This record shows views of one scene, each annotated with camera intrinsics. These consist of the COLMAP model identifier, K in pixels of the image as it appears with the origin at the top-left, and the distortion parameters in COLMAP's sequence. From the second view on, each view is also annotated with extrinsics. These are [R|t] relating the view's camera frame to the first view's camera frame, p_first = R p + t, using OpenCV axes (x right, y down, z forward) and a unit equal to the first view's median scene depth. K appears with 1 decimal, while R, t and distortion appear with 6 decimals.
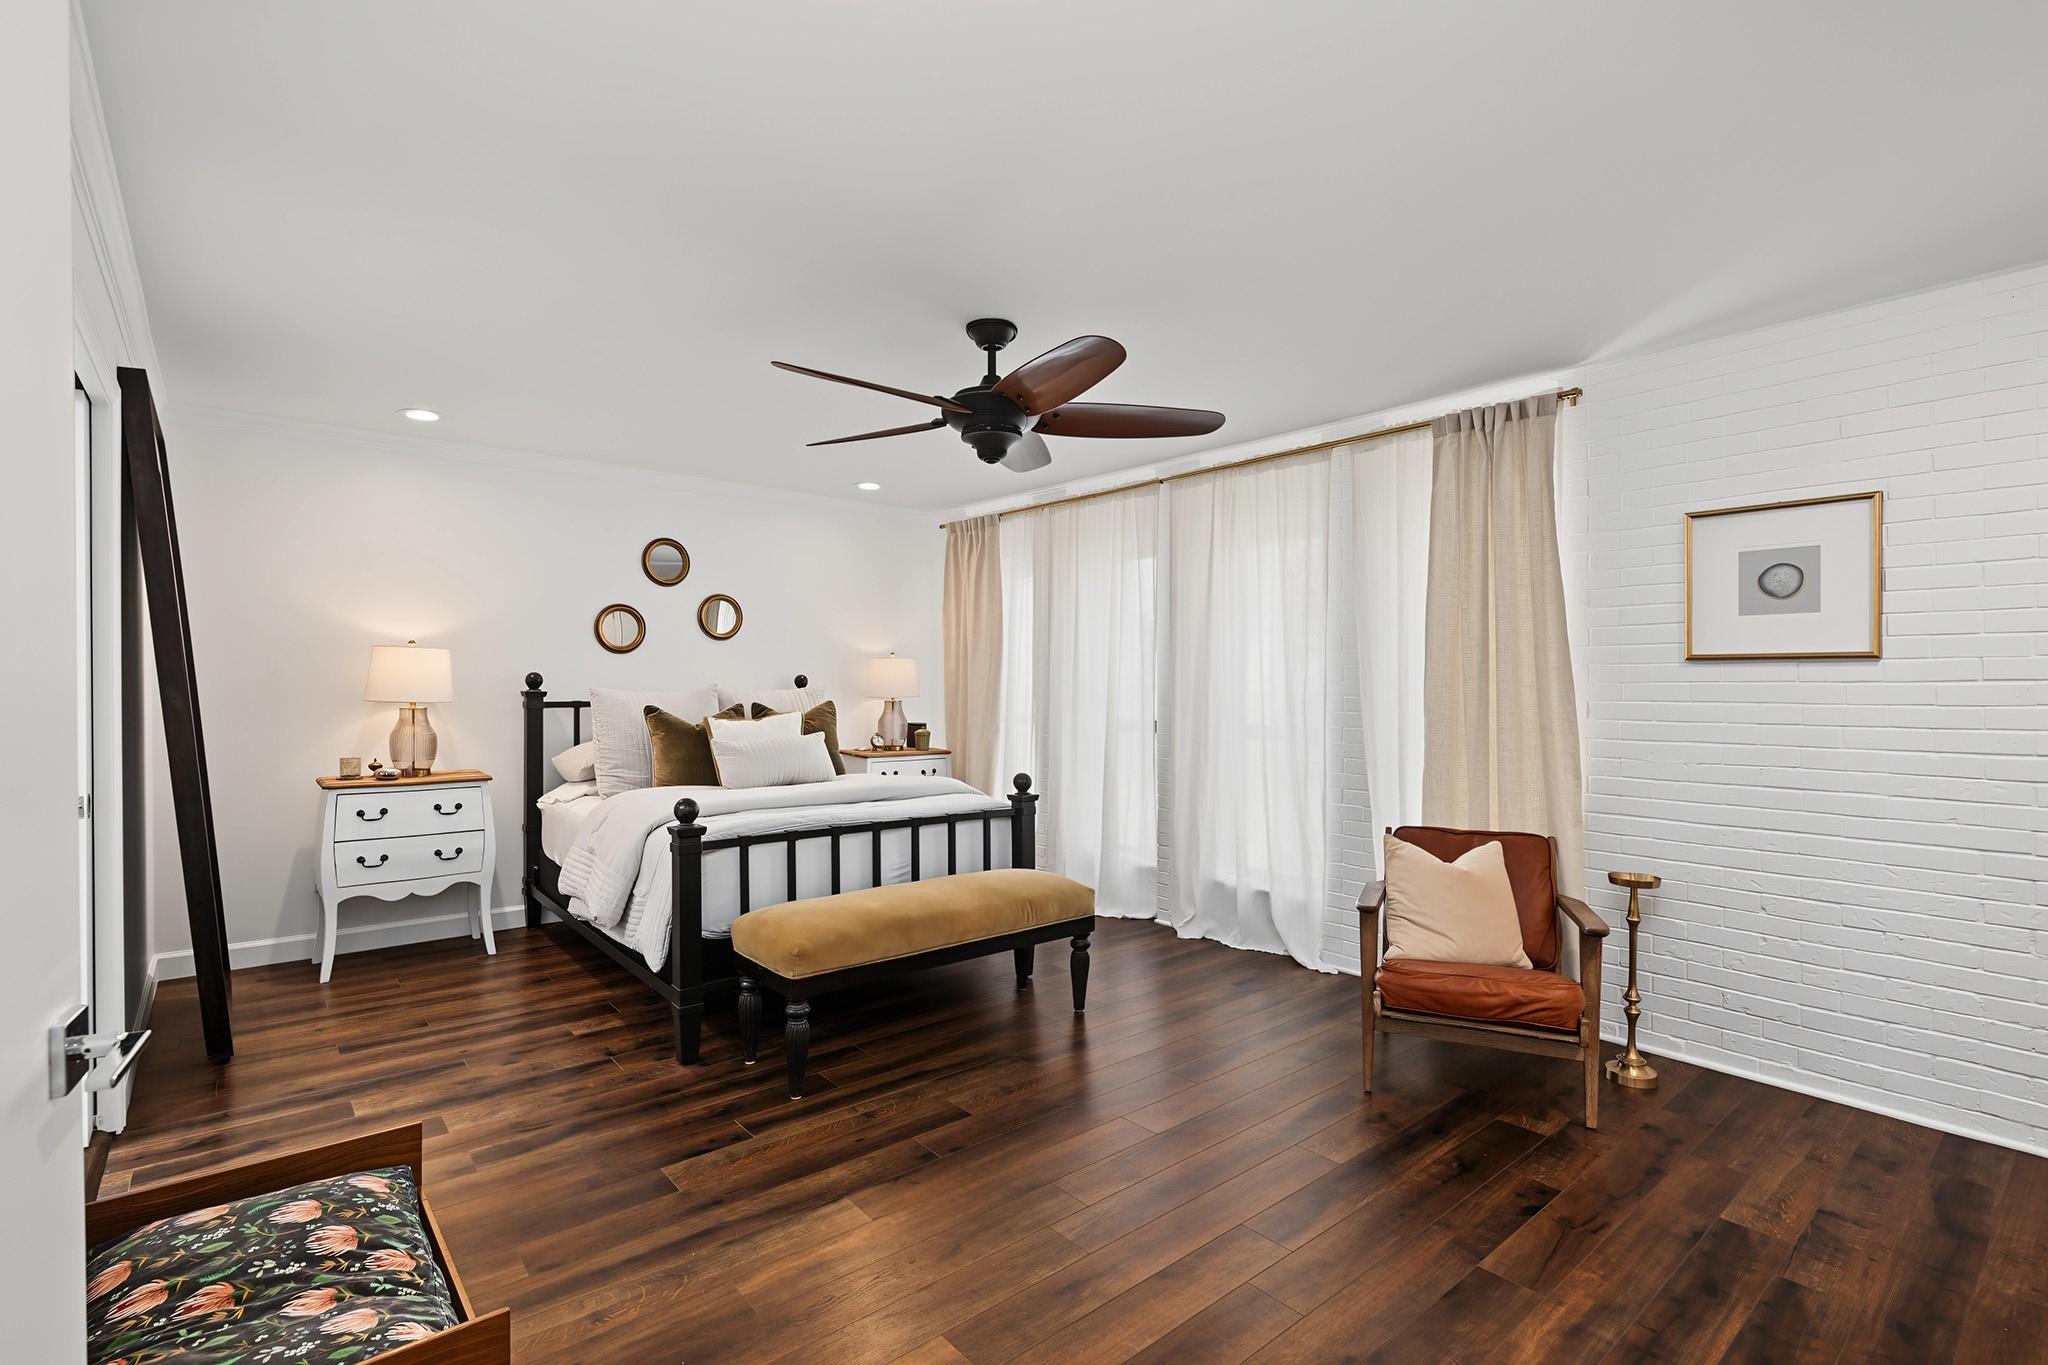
lens RADIAL K [[942.9, 0, 1025.1], [0, 942.9, 687.3], [0, 0, 1]] dist [-0.003503, -0.000035]
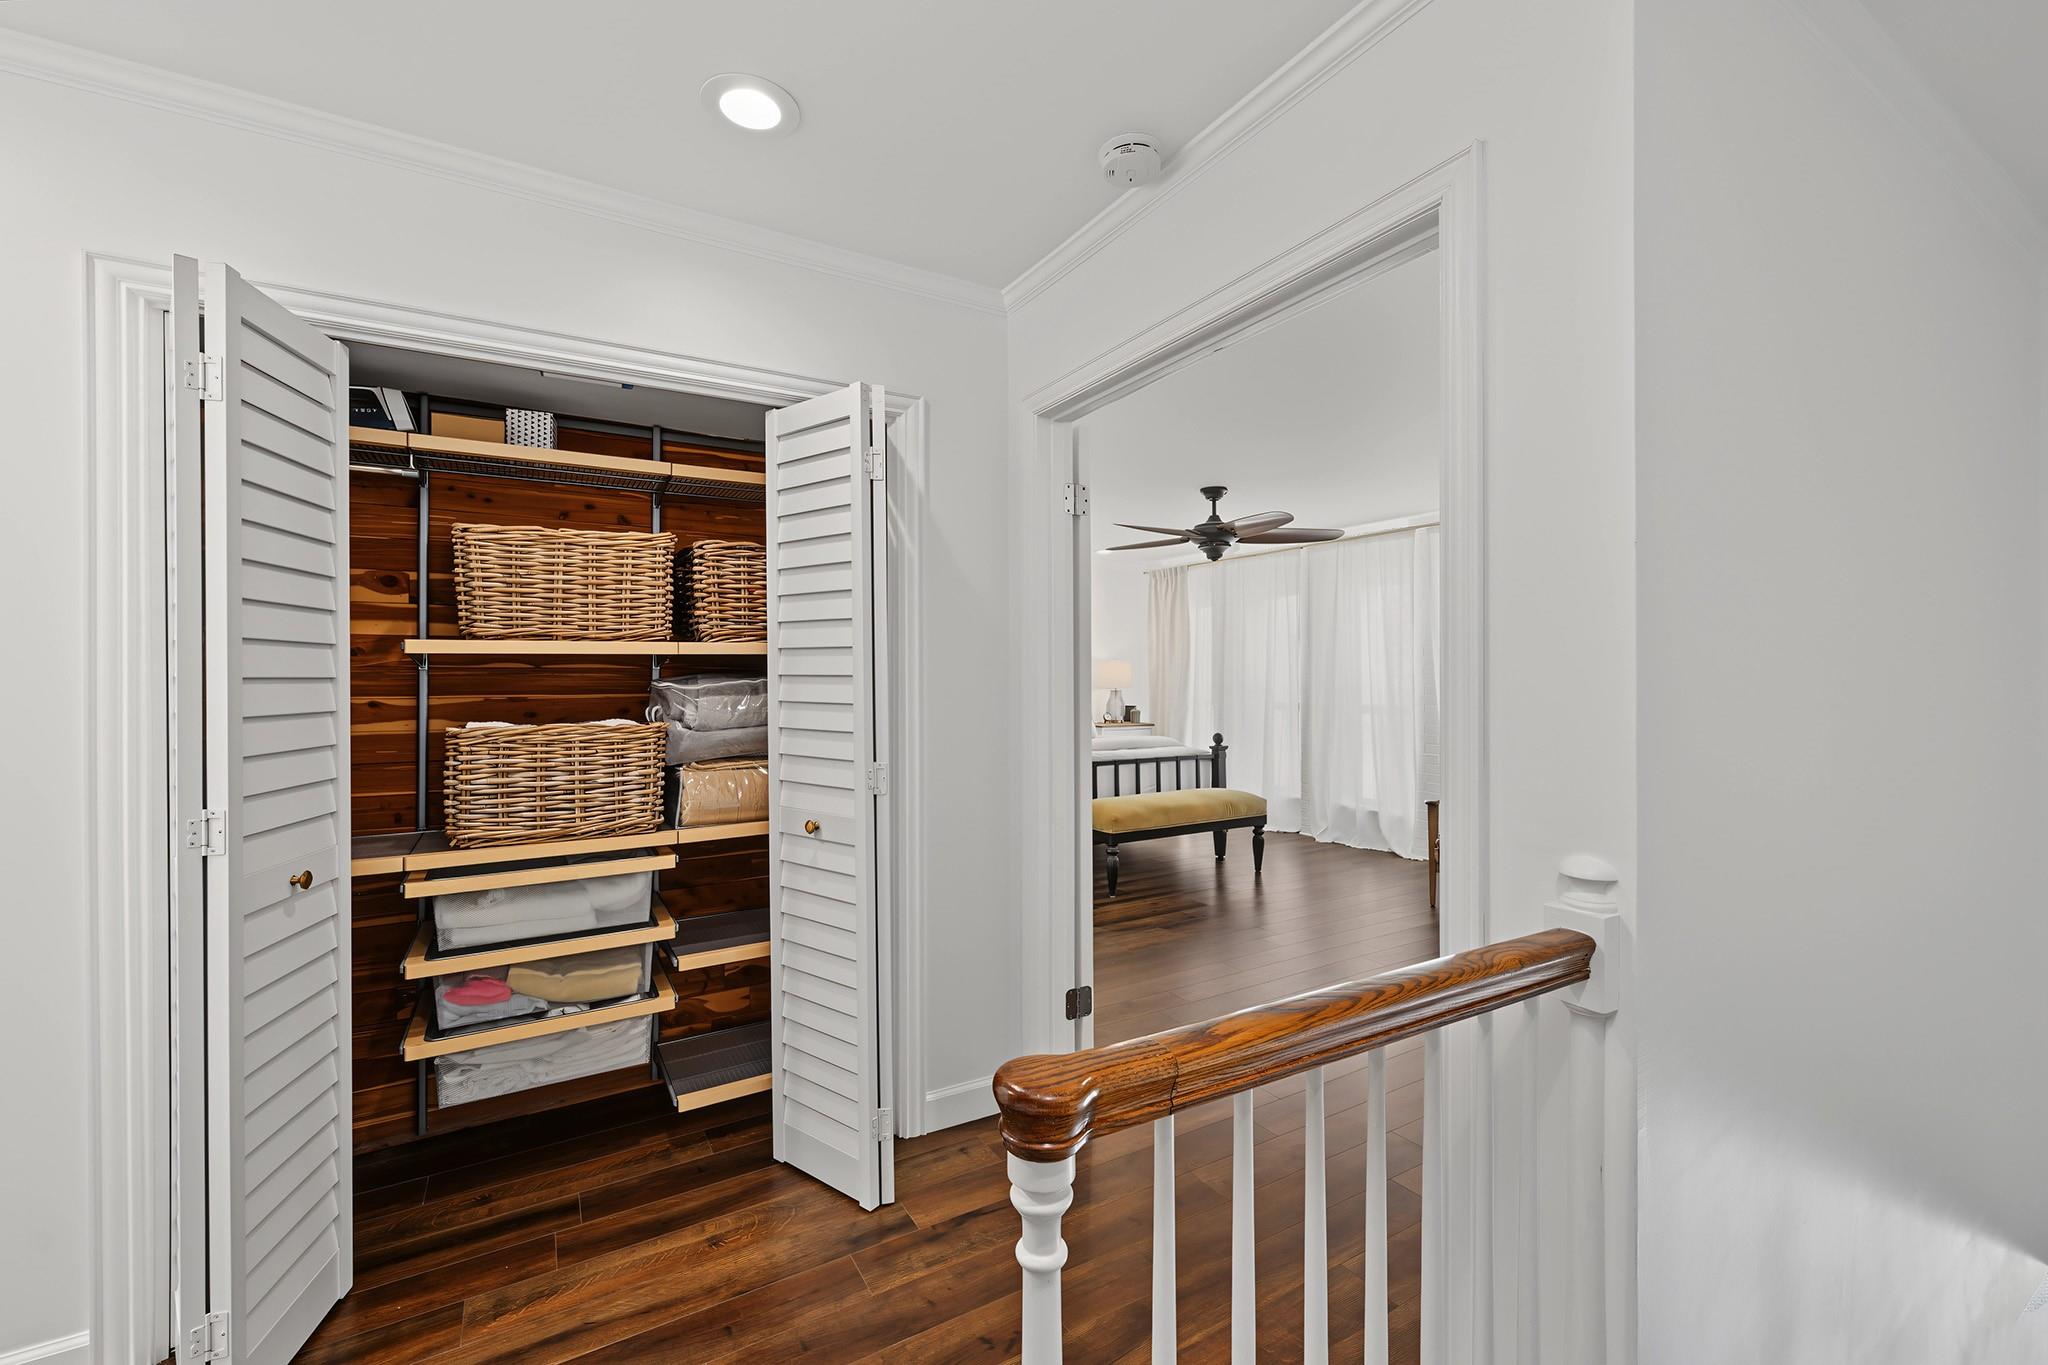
lens RADIAL K [[836.7, 0, 1022.0], [0, 836.7, 680.9], [0, 0, 1]] dist [-0.002214, 0.000160]
pose [[0.986702, -0.008847, -0.162302, -0.102680], [0.008782, 0.999961, -0.001118, -0.000908], [0.162305, -0.000322, 0.986741, -0.500587]]
